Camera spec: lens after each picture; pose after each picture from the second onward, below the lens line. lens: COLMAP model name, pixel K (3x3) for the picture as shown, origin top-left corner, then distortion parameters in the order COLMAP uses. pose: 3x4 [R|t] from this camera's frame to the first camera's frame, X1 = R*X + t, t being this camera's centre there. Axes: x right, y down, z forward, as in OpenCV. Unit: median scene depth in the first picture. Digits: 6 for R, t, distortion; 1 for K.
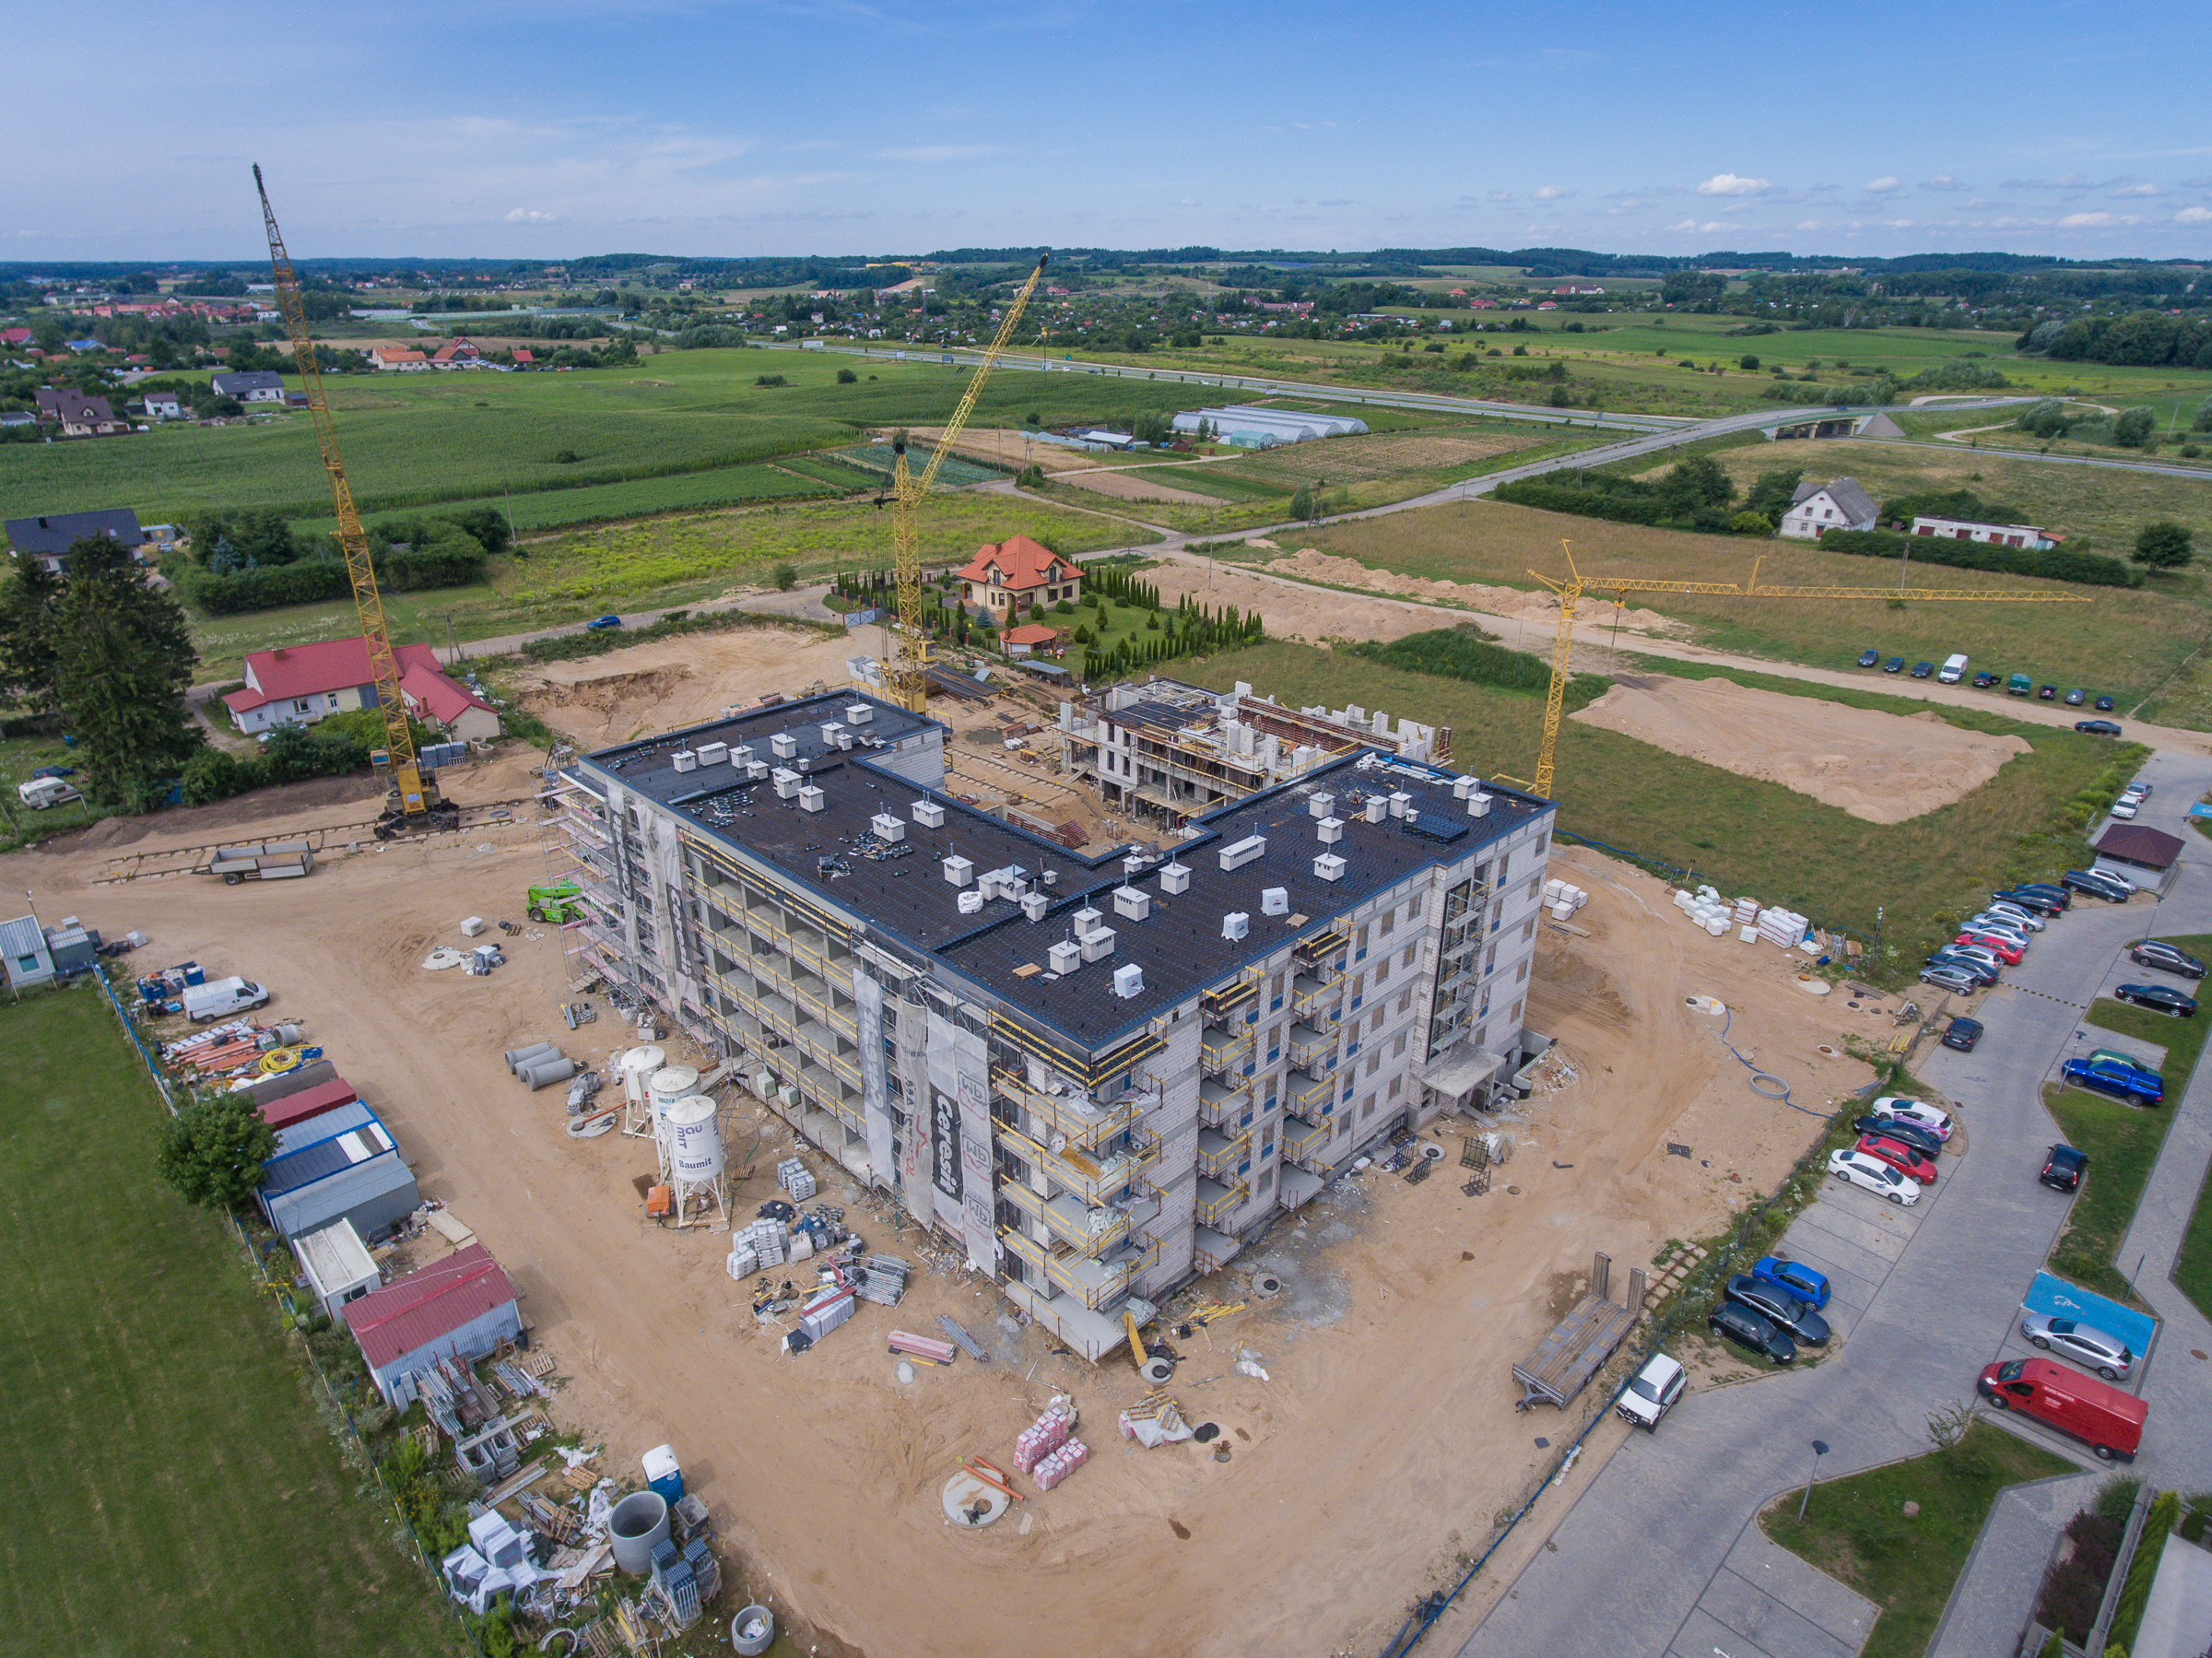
lens RADIAL K [[1302.1, 0, 1106.0], [0, 1302.1, 829.0], [0, 0, 1]] dist [-0.002143, -0.000846]
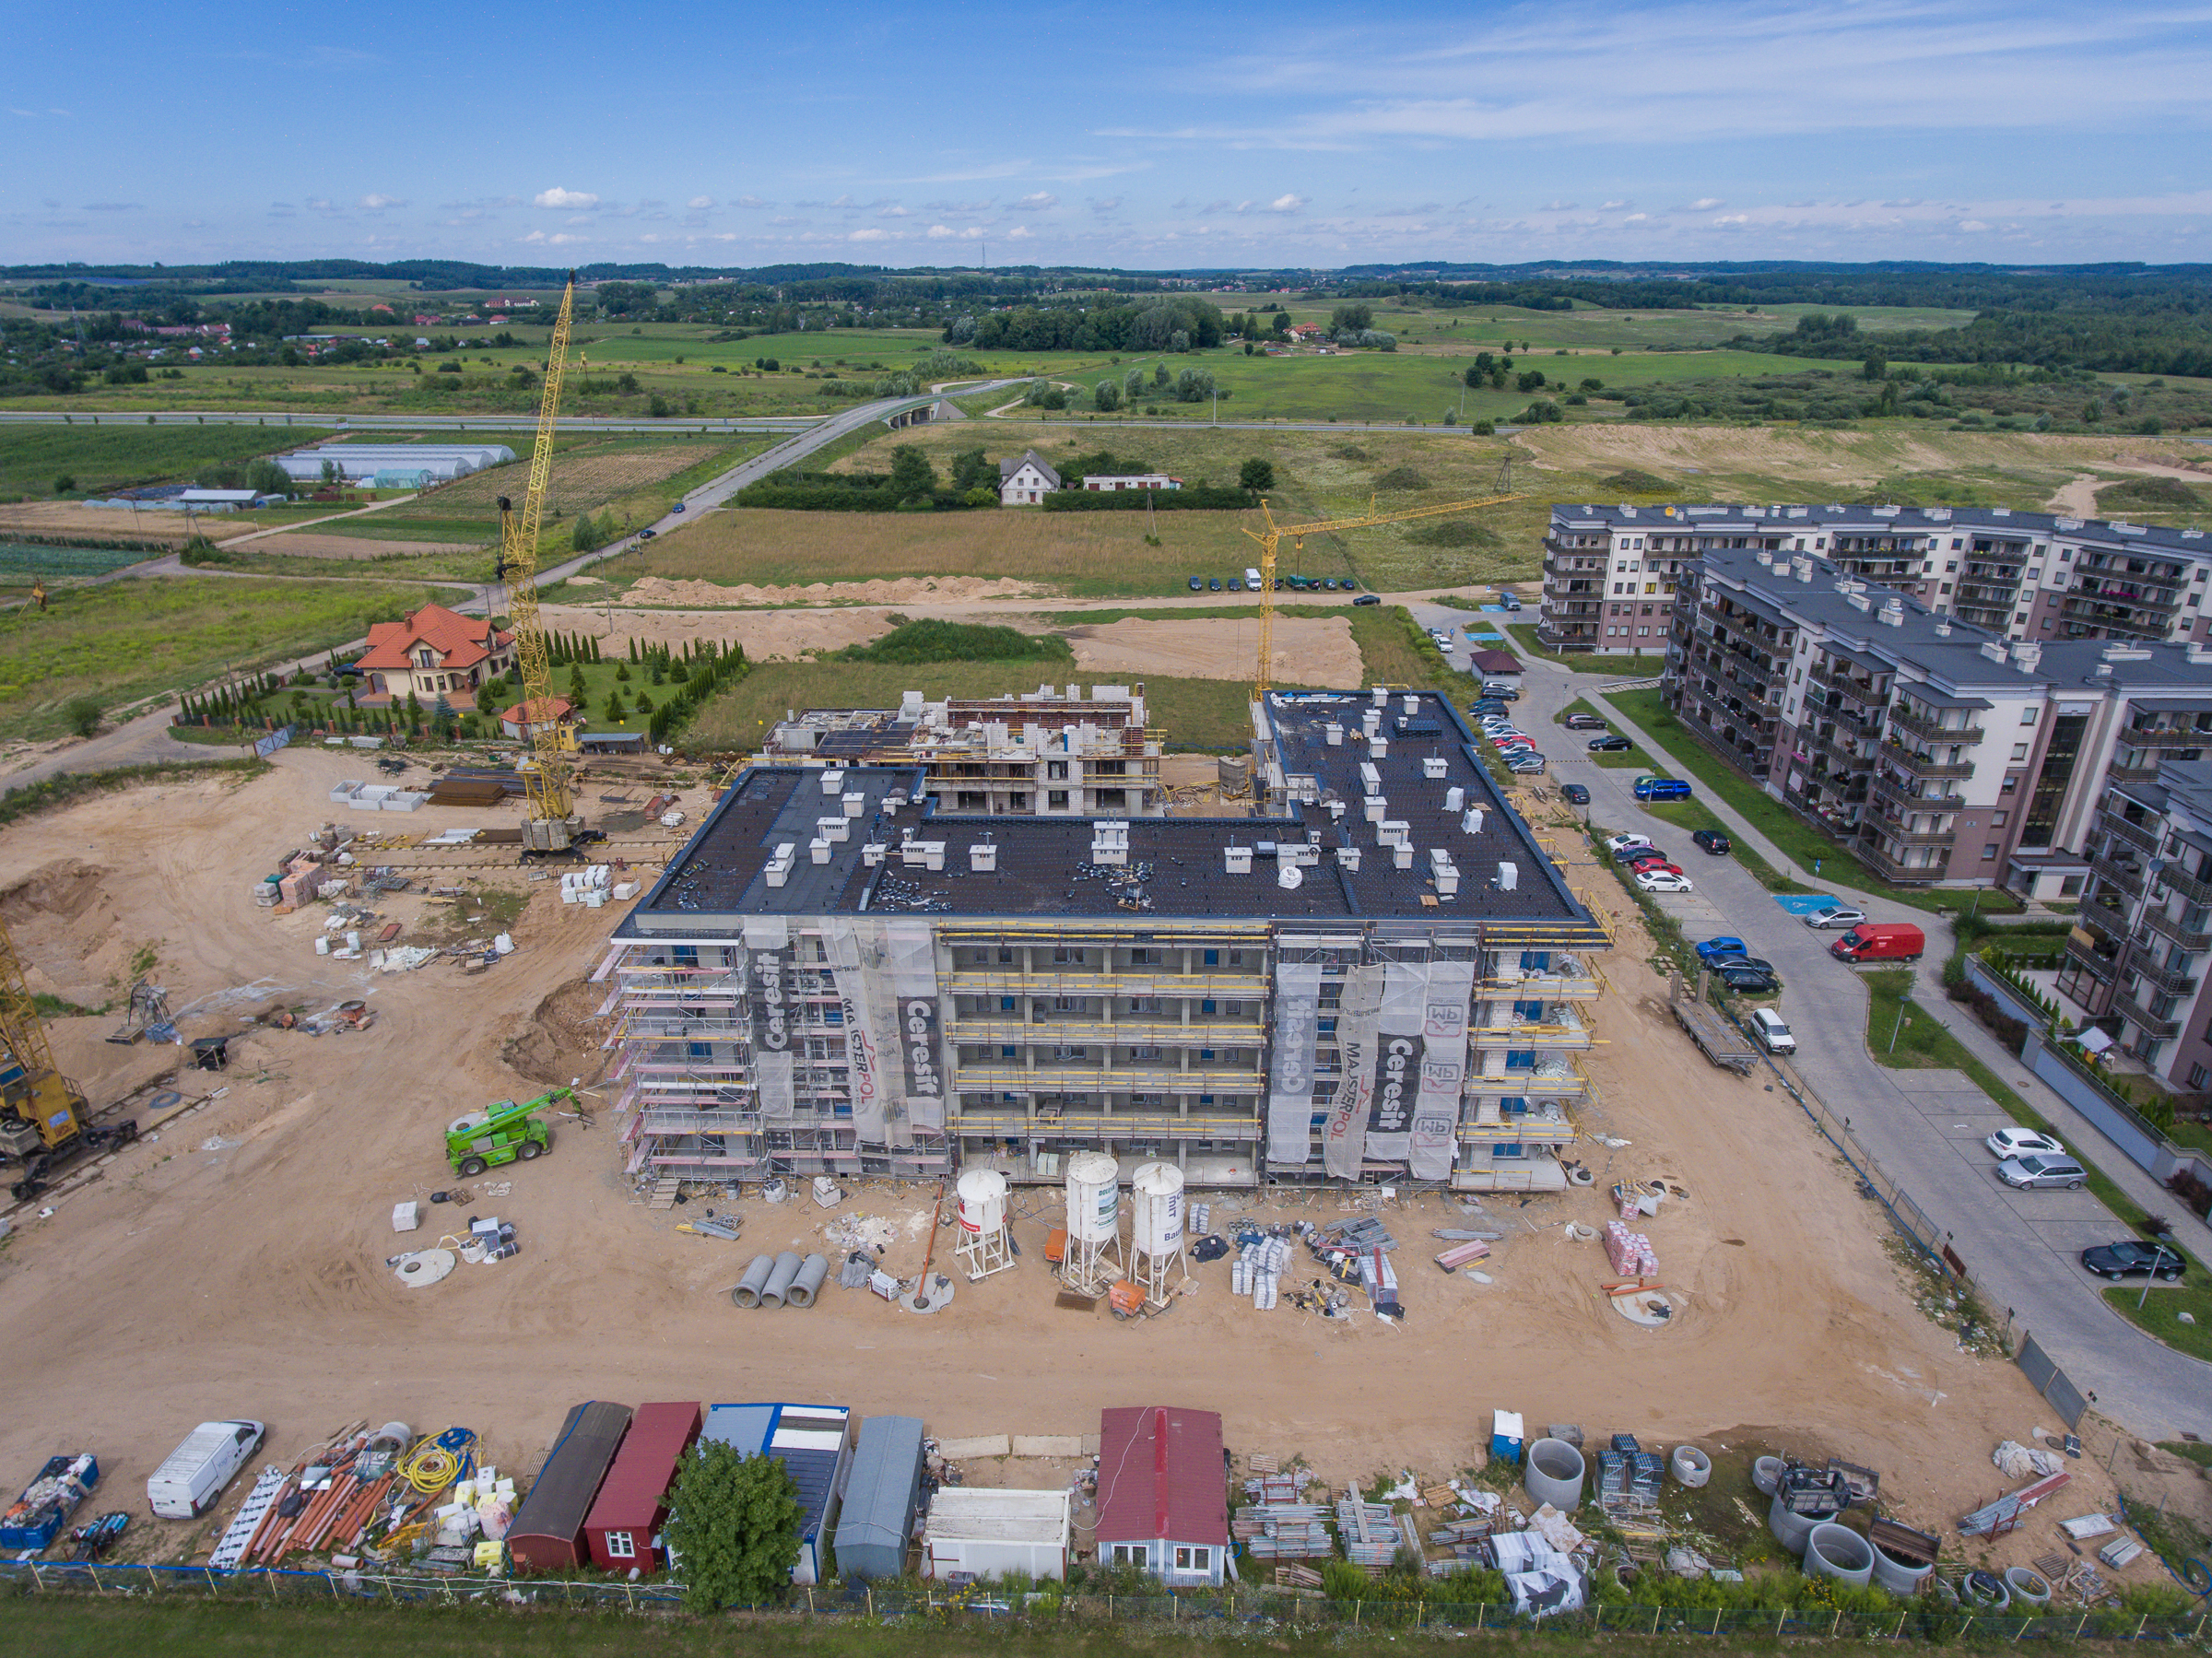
lens RADIAL K [[1302.1, 0, 1106.0], [0, 1302.1, 829.0], [0, 0, 1]] dist [-0.002143, -0.000846]
pose [[0.721257, -0.278090, 0.634393, -0.324219], [0.282871, 0.954270, 0.096708, -0.047080], [-0.632276, 0.109700, 0.766937, 0.103110]]
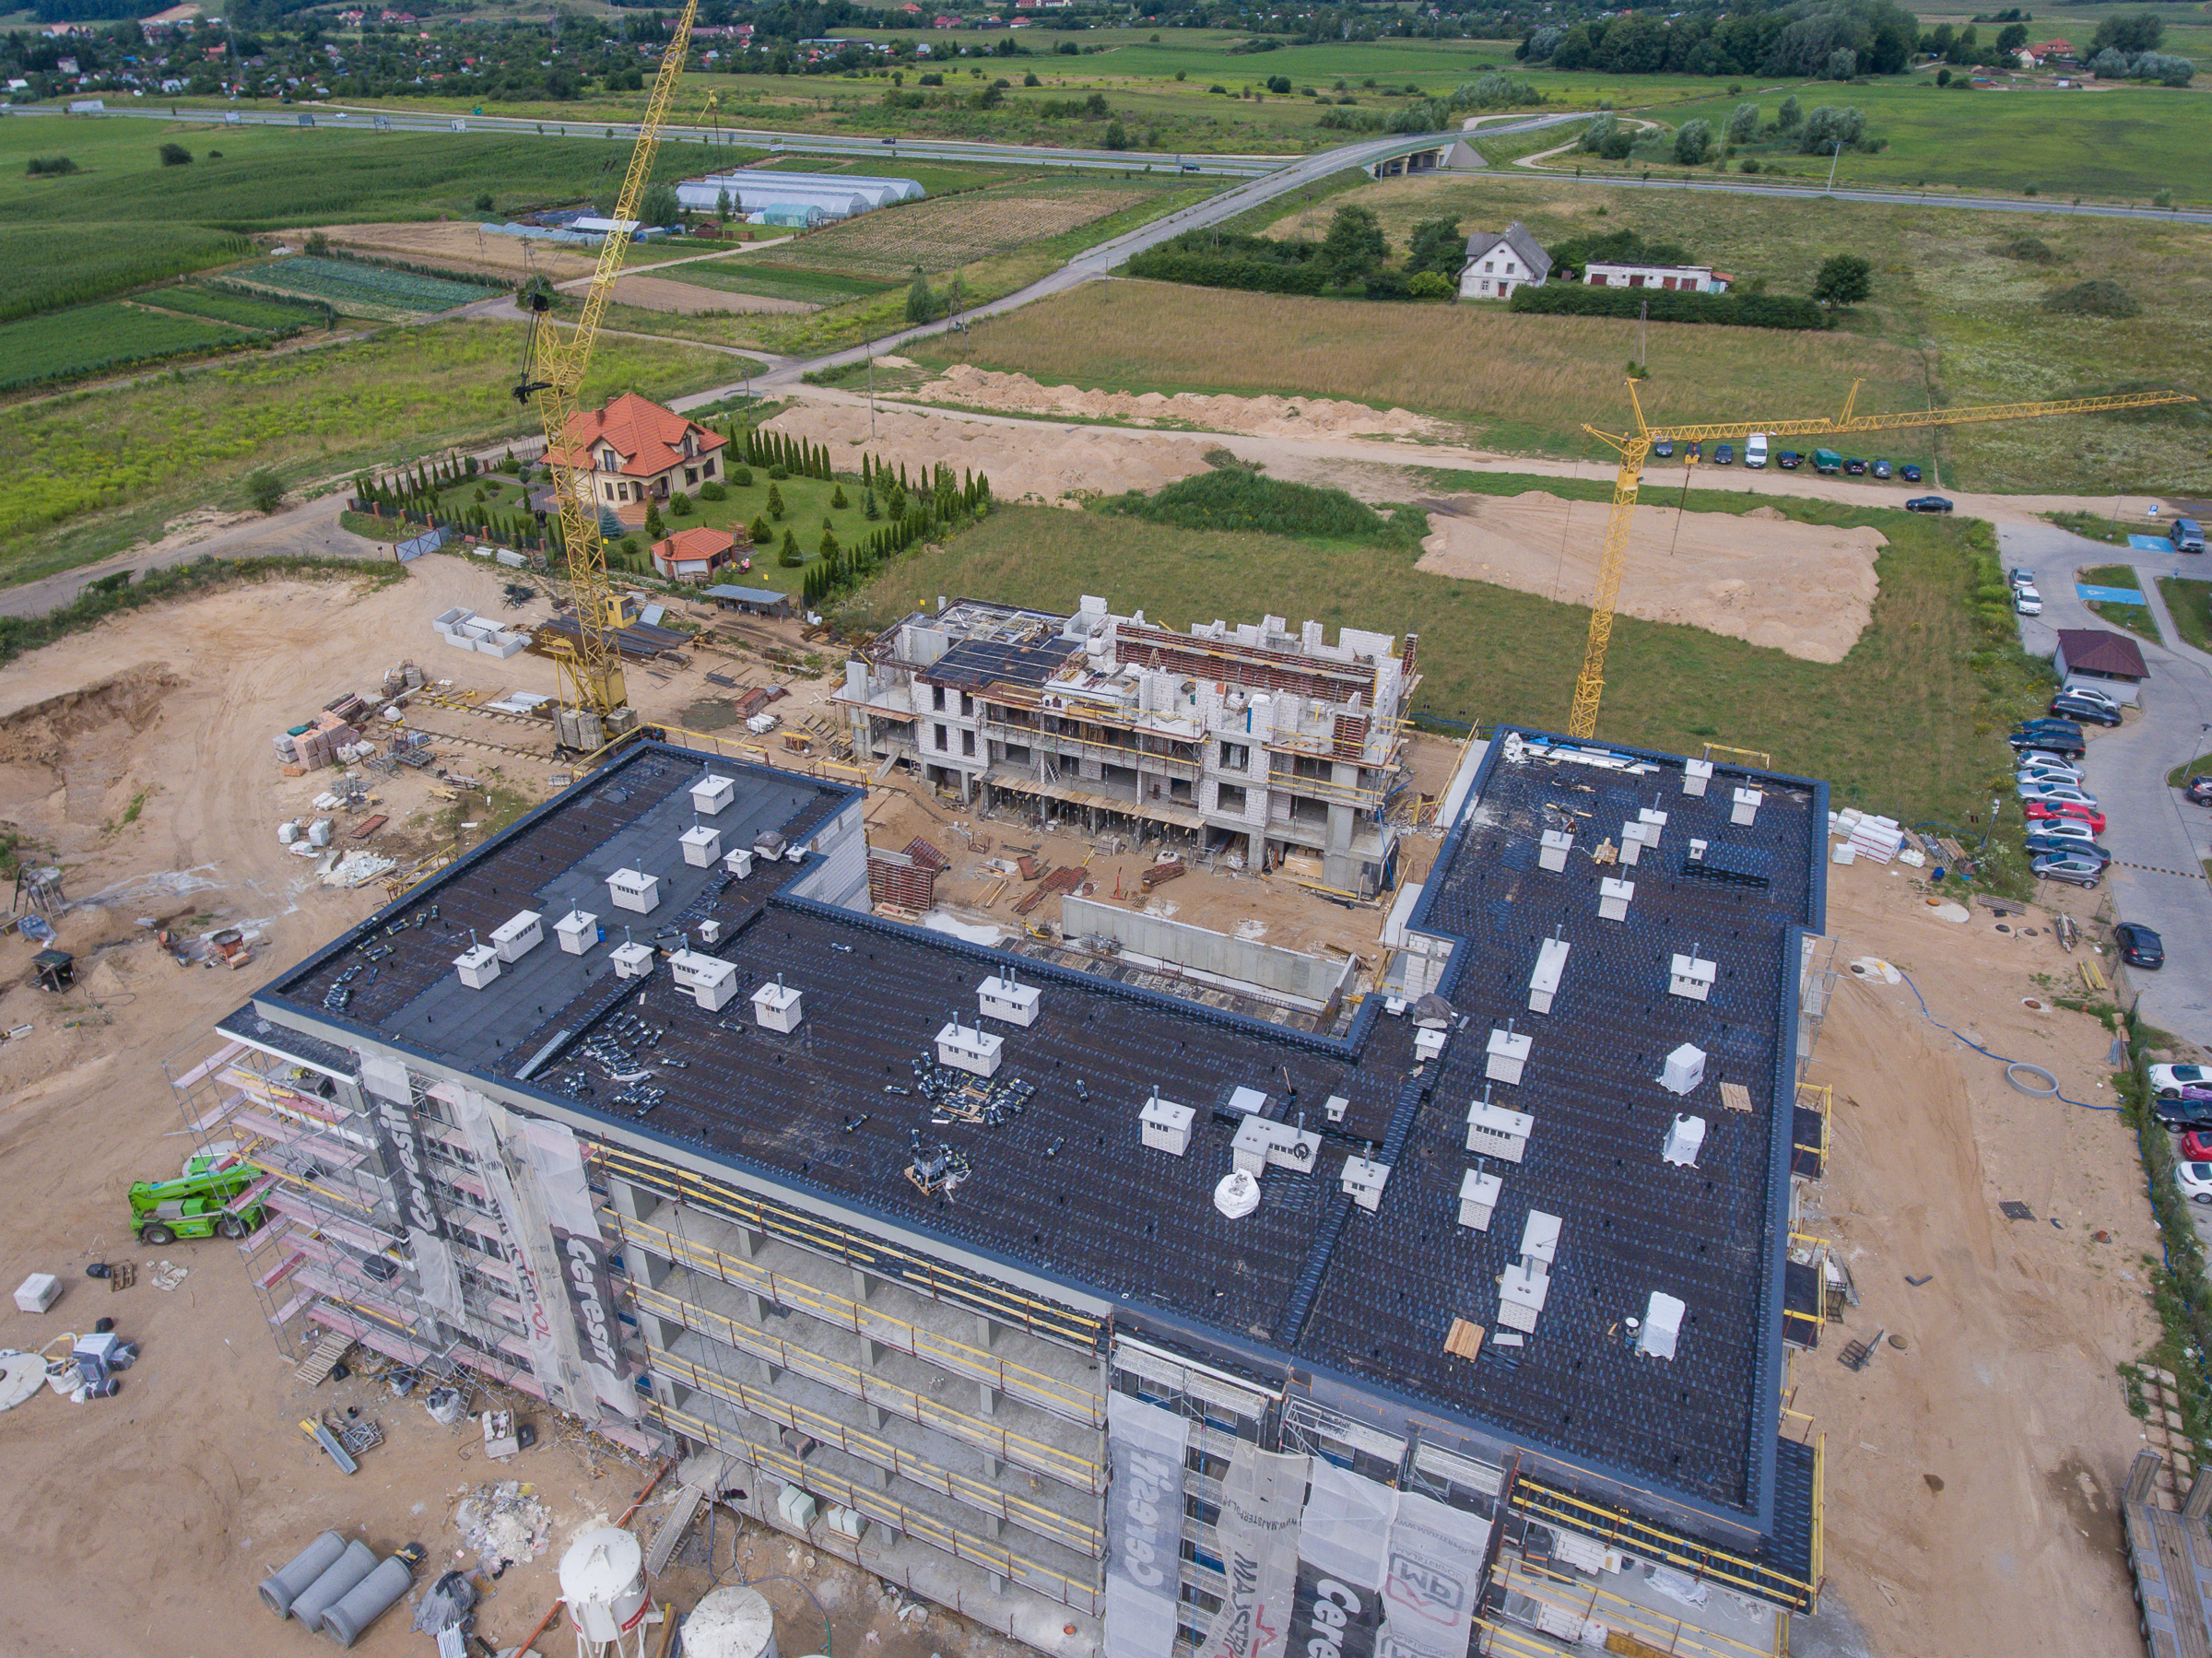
lens RADIAL K [[1470.3, 0, 1063.1], [0, 1470.3, 819.6], [0, 0, 1]] dist [-0.001474, -0.001143]
pose [[0.937137, -0.183986, 0.296520, -0.123994], [0.149468, 0.979458, 0.135354, -0.074400], [-0.315332, -0.082525, 0.945386, 0.161123]]
